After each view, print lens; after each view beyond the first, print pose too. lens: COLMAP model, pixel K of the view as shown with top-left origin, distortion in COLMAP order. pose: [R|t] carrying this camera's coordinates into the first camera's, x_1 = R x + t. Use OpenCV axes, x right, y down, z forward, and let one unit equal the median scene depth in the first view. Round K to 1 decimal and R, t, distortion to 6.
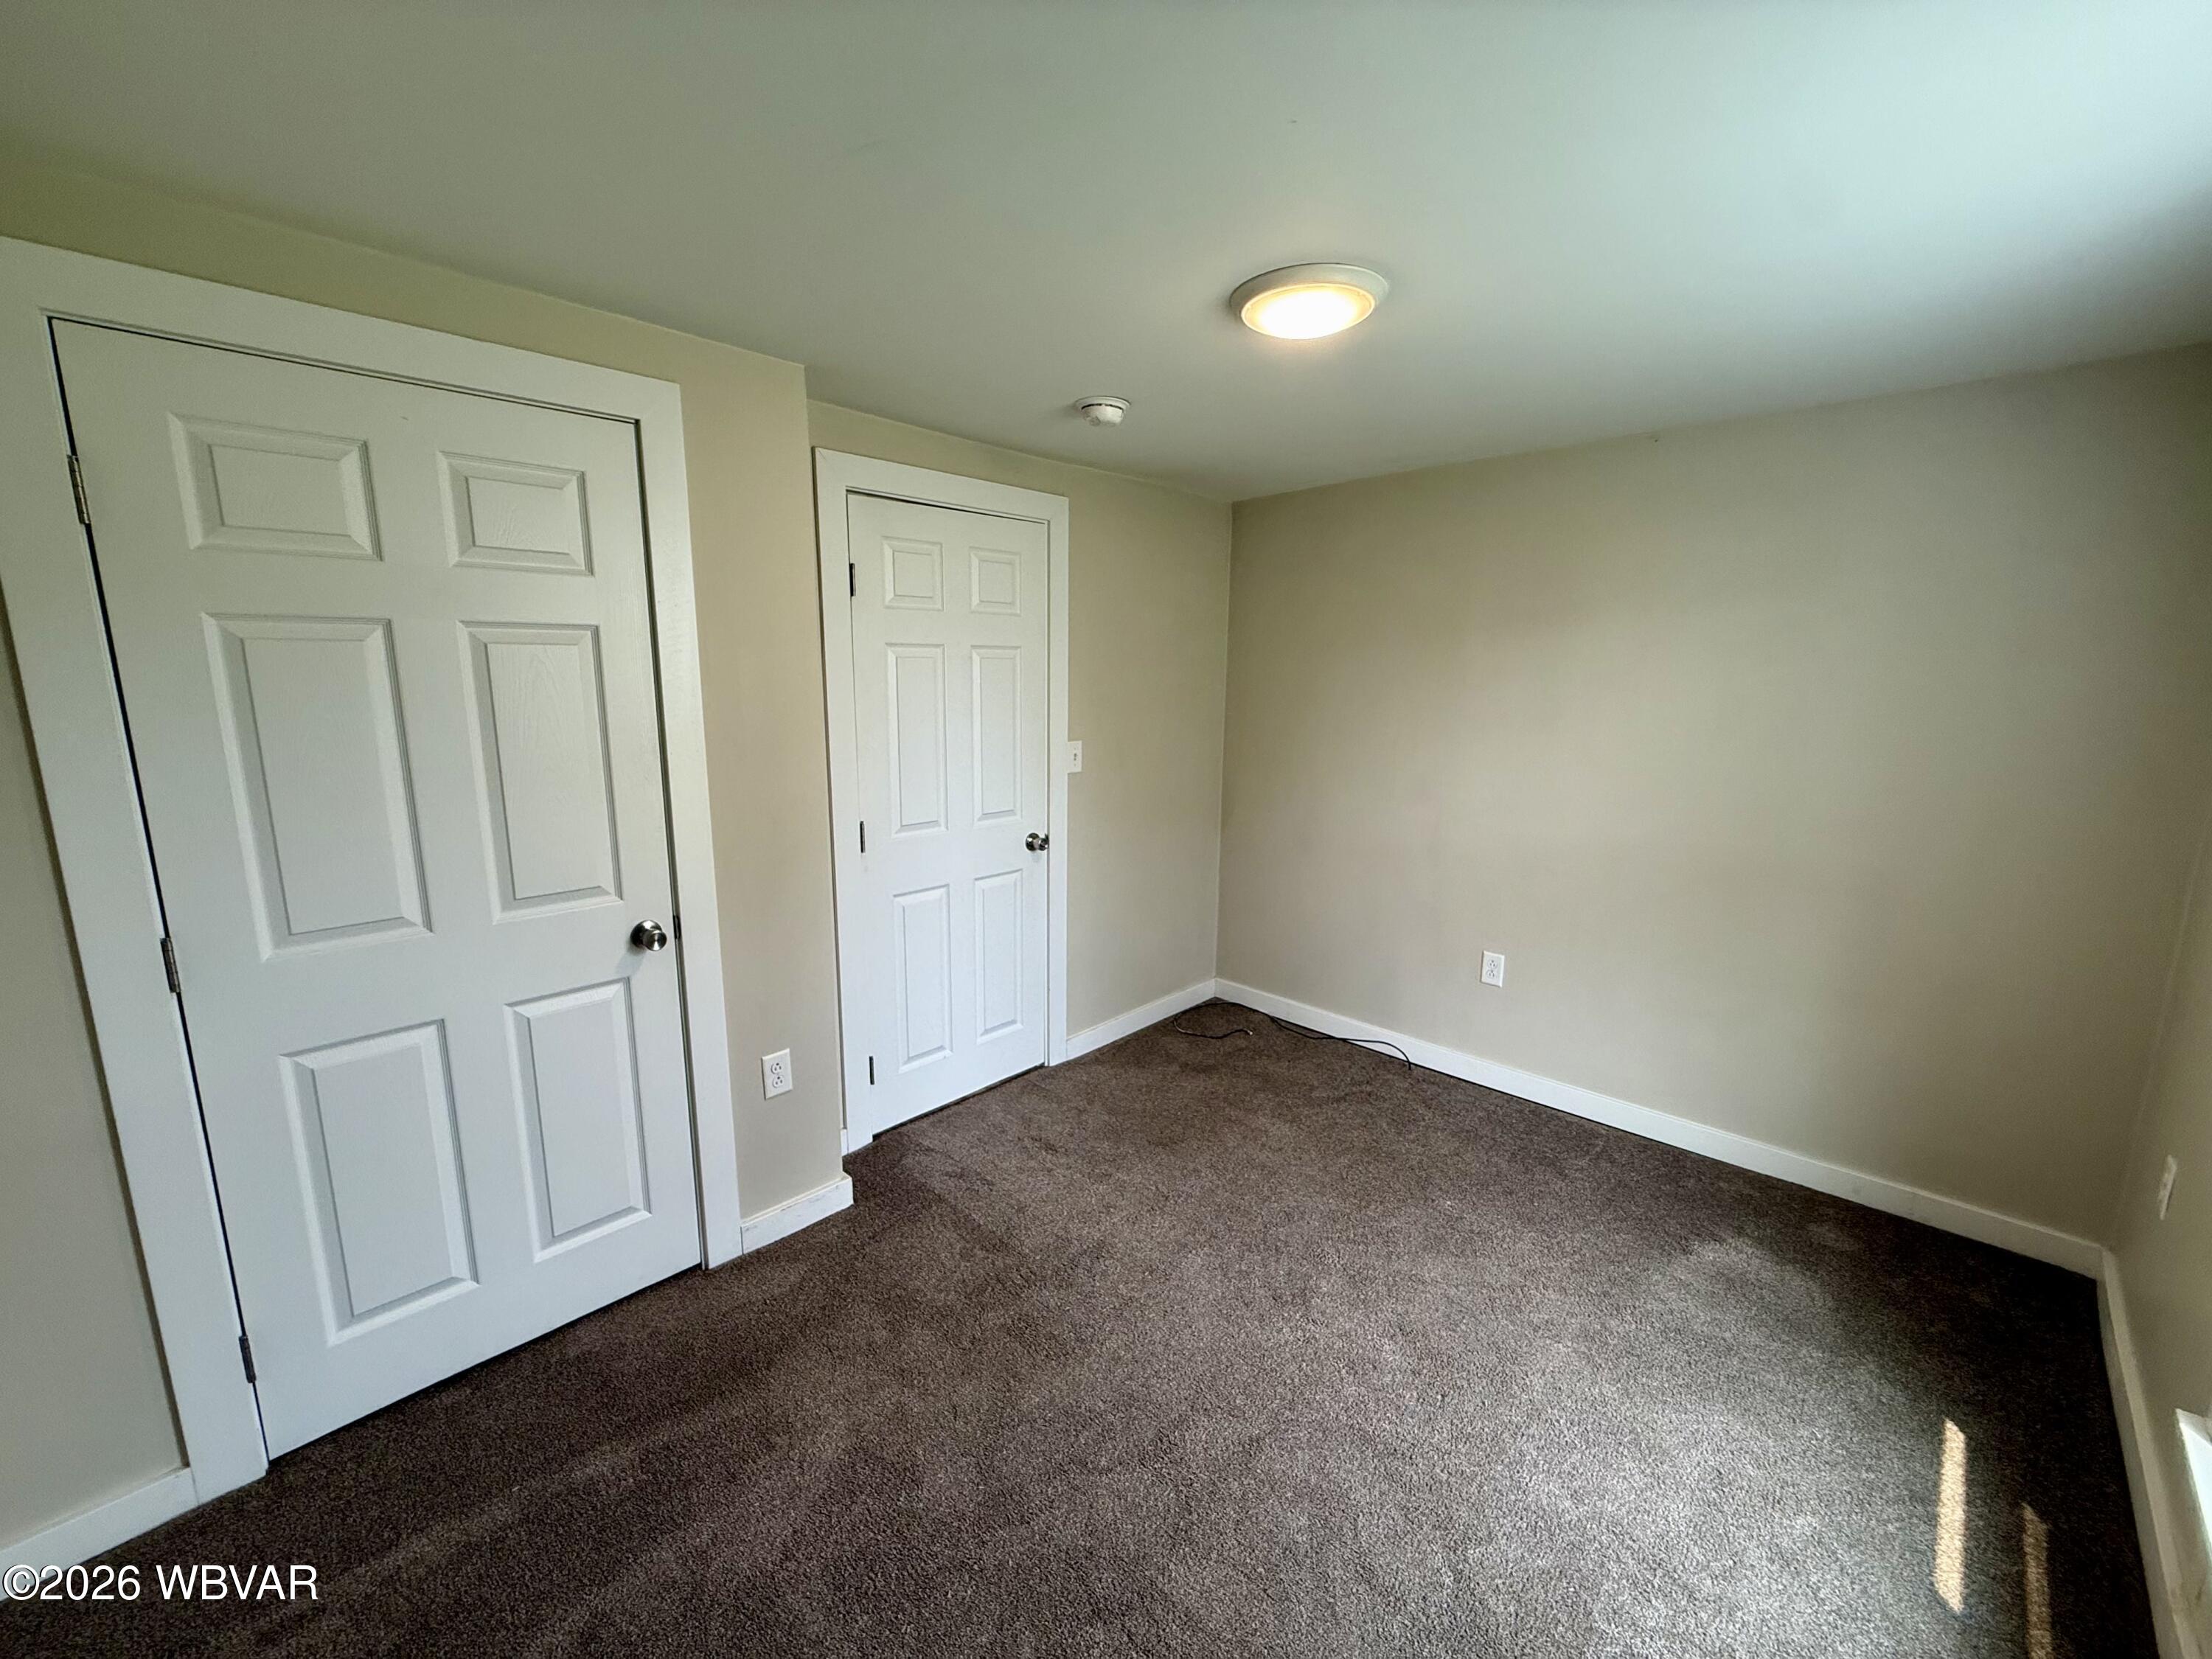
lens RADIAL K [[883.8, 0, 1123.4], [0, 883.8, 839.0], [0, 0, 1]] dist [-0.001561, 0.001412]
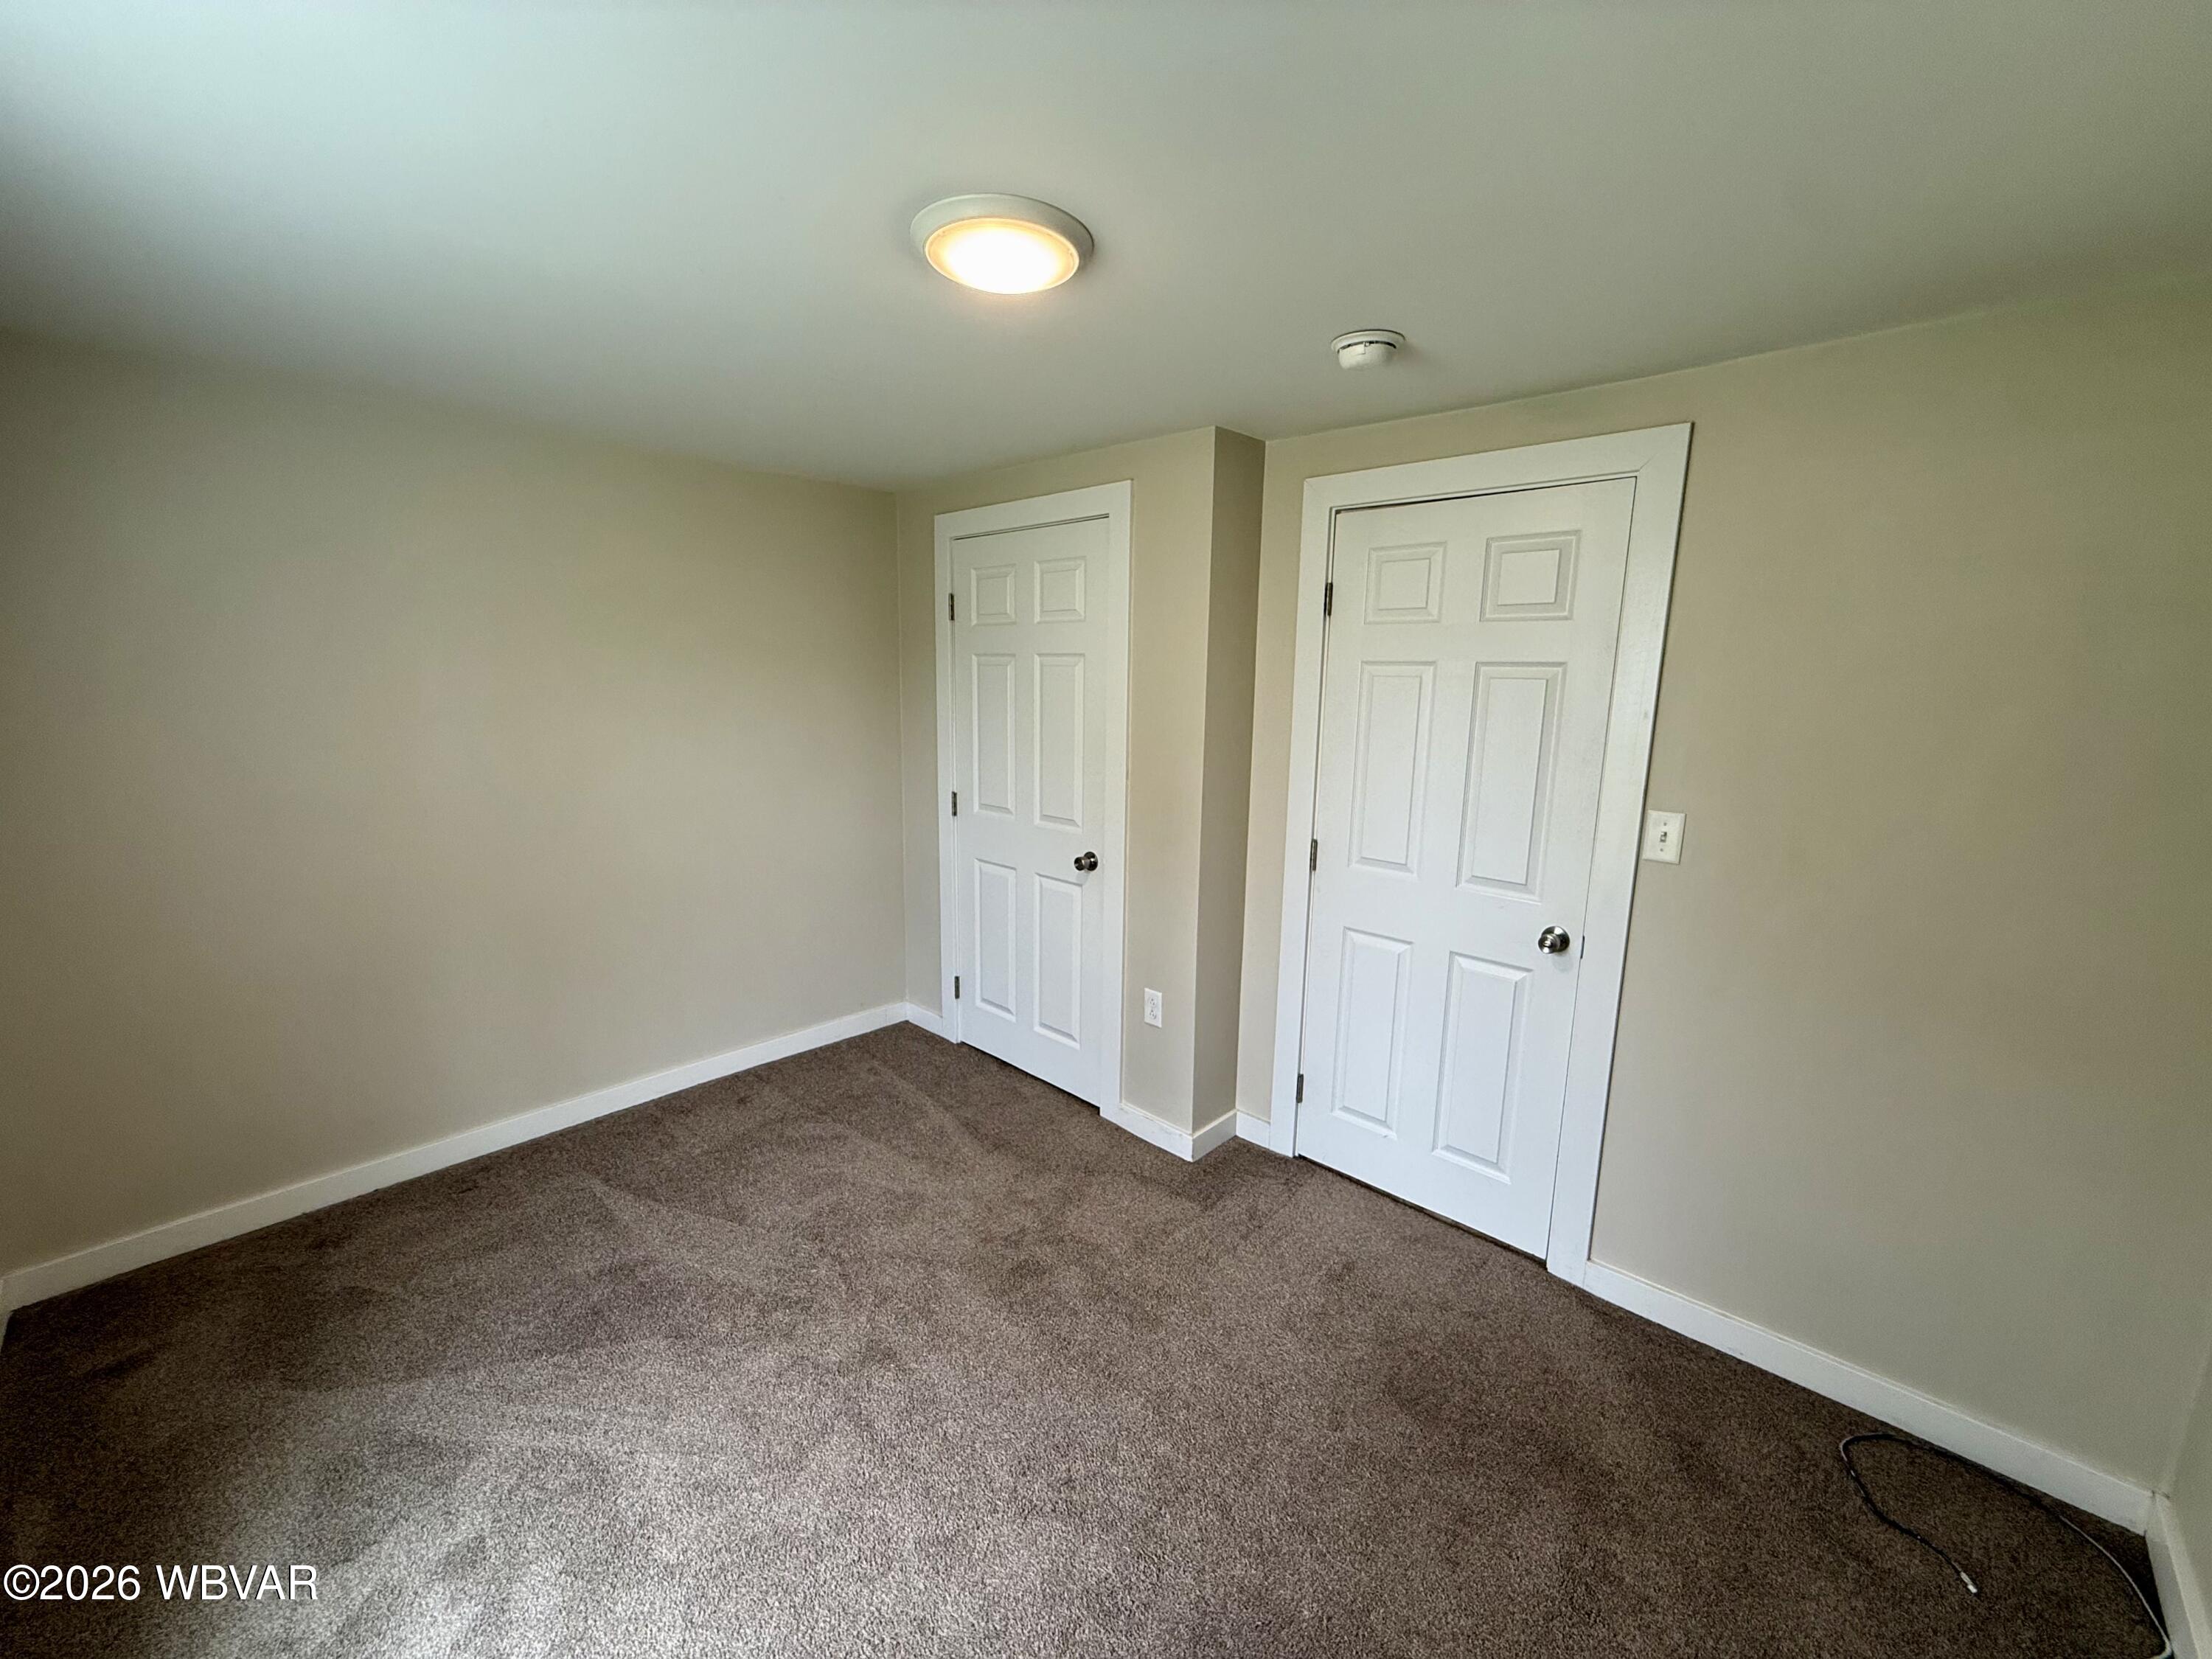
lens RADIAL K [[883.8, 0, 1097.4], [0, 883.8, 848.7], [0, 0, 1]] dist [-0.001561, 0.001412]
pose [[-0.006561, 0.174638, -0.984611, 0.640713], [-0.220761, 0.960085, 0.171759, -0.117538], [0.975306, 0.218490, 0.032255, 0.672087]]
